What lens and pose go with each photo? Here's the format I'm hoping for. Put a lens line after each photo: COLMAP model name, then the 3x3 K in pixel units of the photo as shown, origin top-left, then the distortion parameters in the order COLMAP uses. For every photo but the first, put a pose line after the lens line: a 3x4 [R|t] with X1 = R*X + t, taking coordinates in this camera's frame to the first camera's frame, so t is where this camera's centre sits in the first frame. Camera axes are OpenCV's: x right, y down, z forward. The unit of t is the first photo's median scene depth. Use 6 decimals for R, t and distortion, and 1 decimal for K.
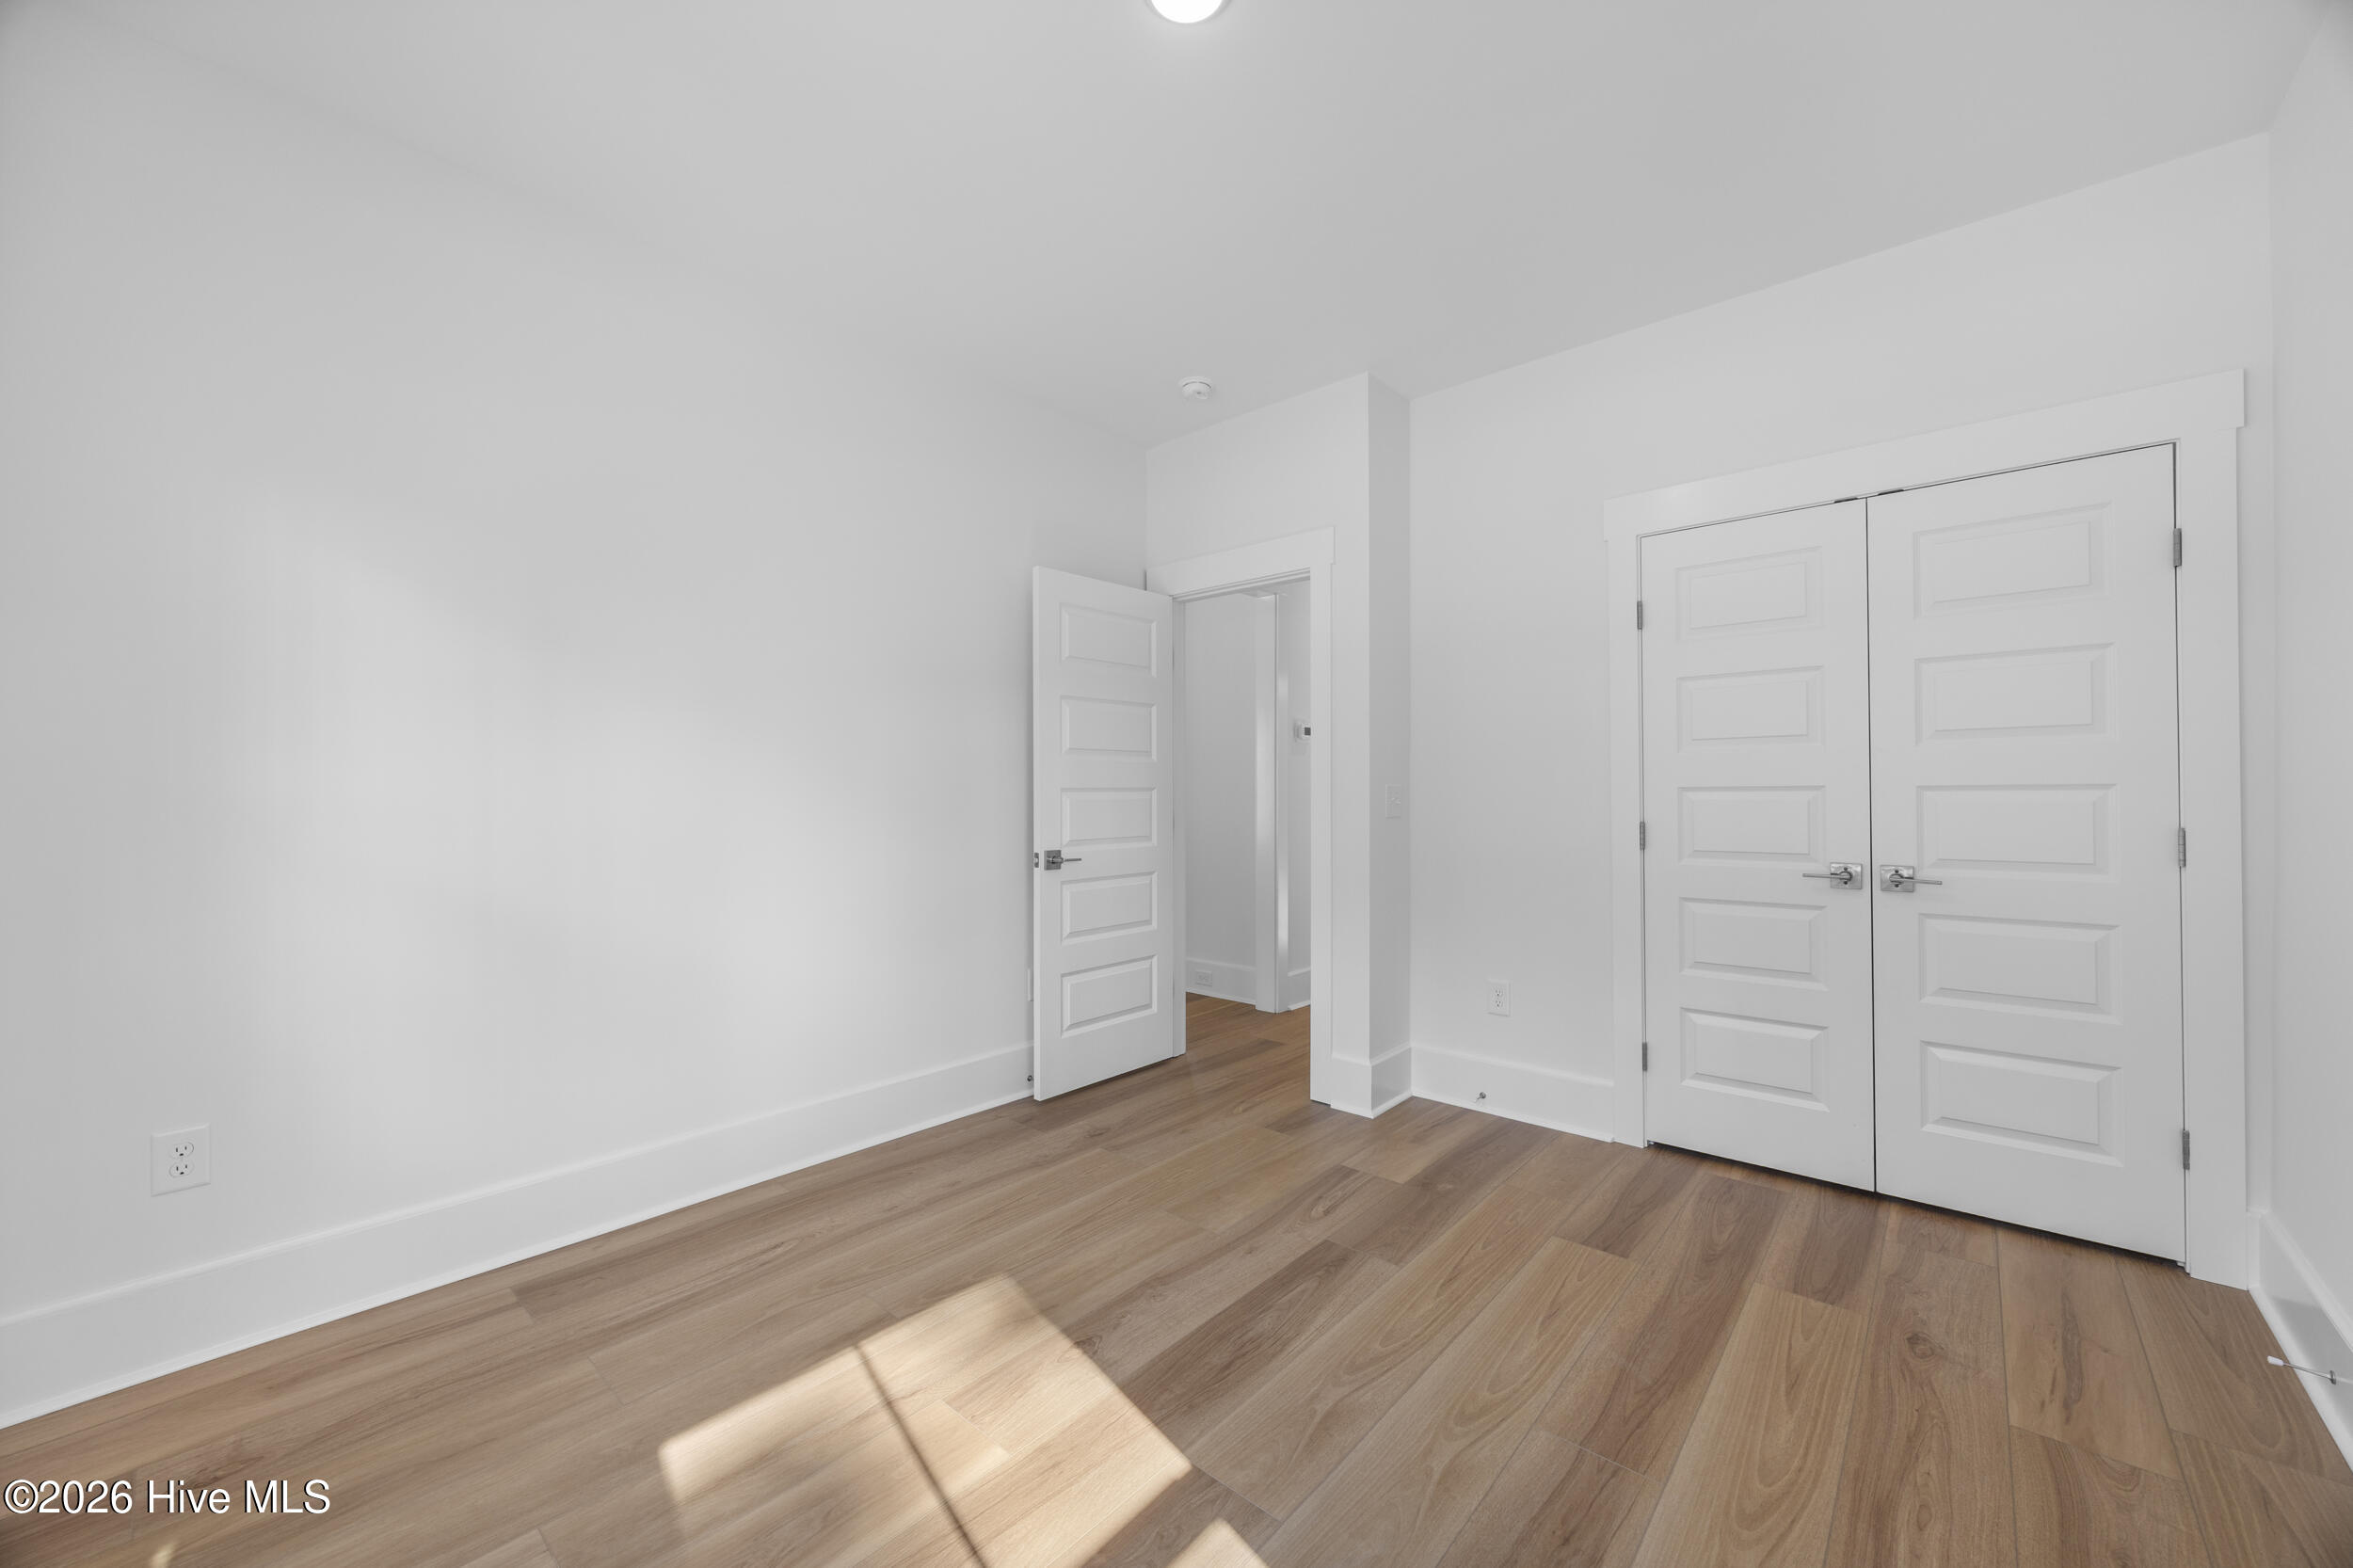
lens RADIAL K [[866.3, 0, 1173.9], [0, 866.3, 791.1], [0, 0, 1]] dist [-0.029613, -0.000019]
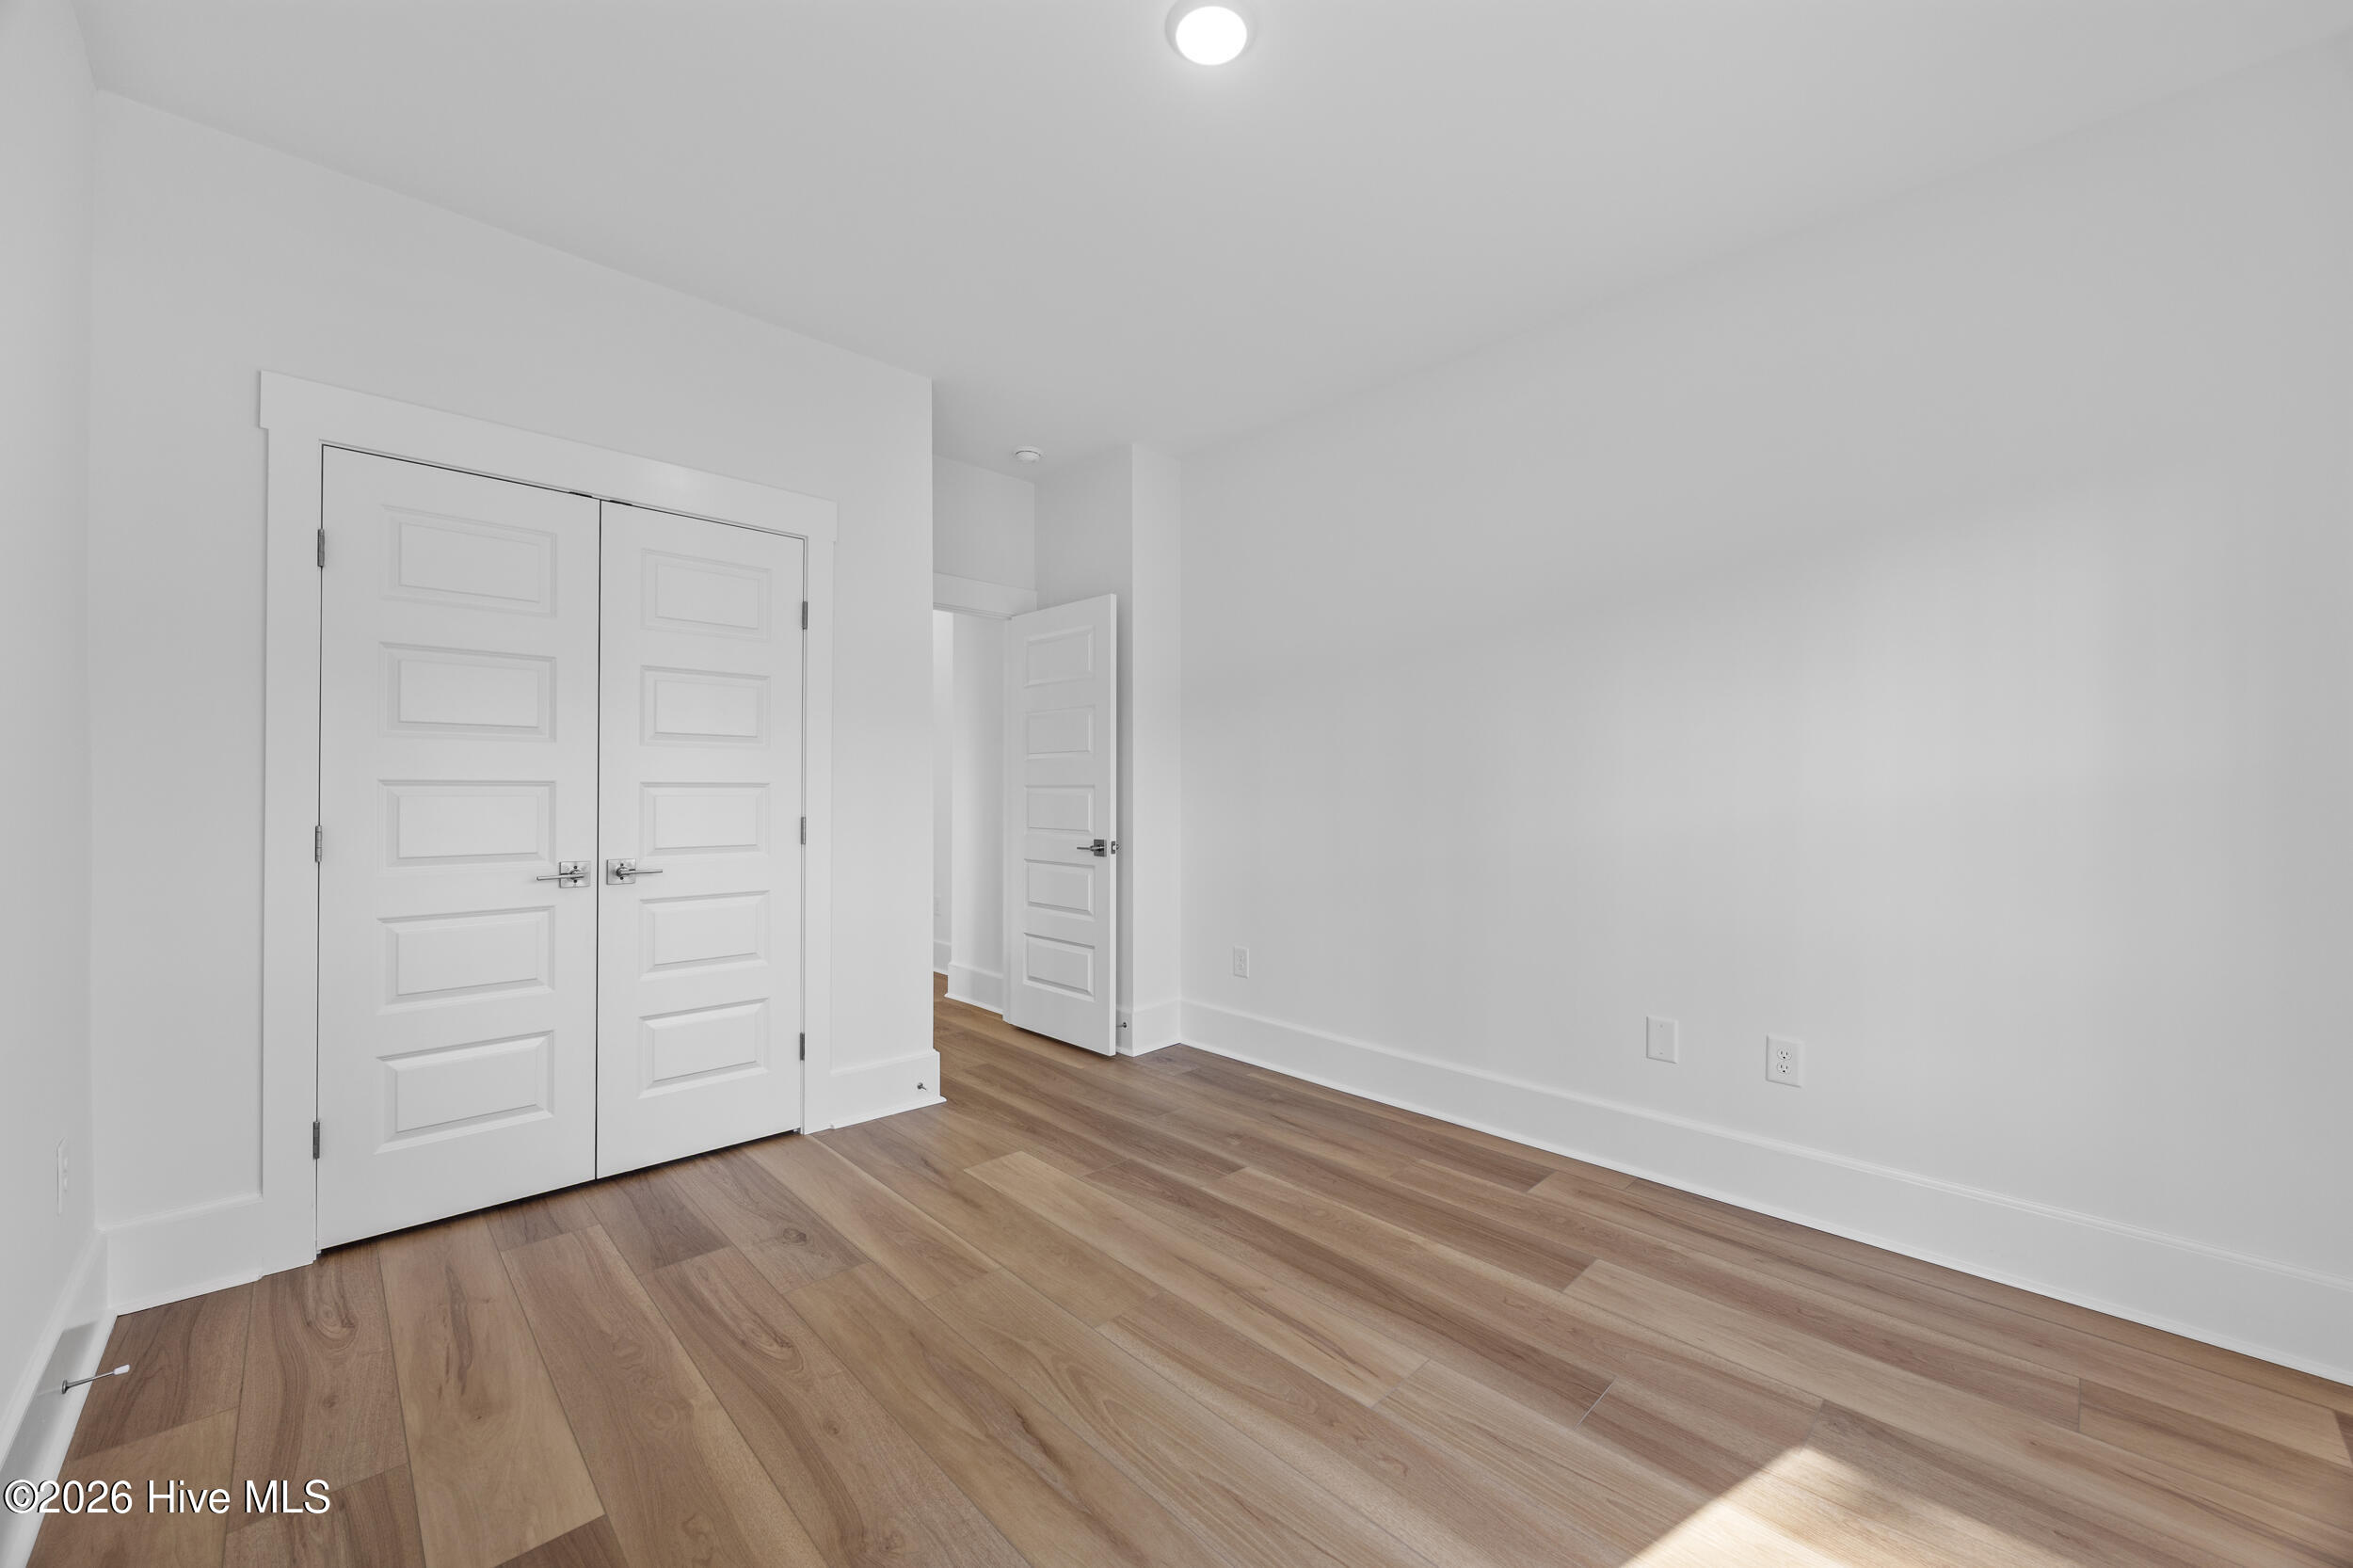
lens RADIAL K [[897.3, 0, 1163.2], [0, 897.3, 785.5], [0, 0, 1]] dist [0.001743, 0.000013]
pose [[0.061858, 0.017339, 0.997934, -0.217660], [-0.008686, 0.999821, -0.016833, 0.009672], [-0.998047, -0.007627, 0.061997, 0.242110]]
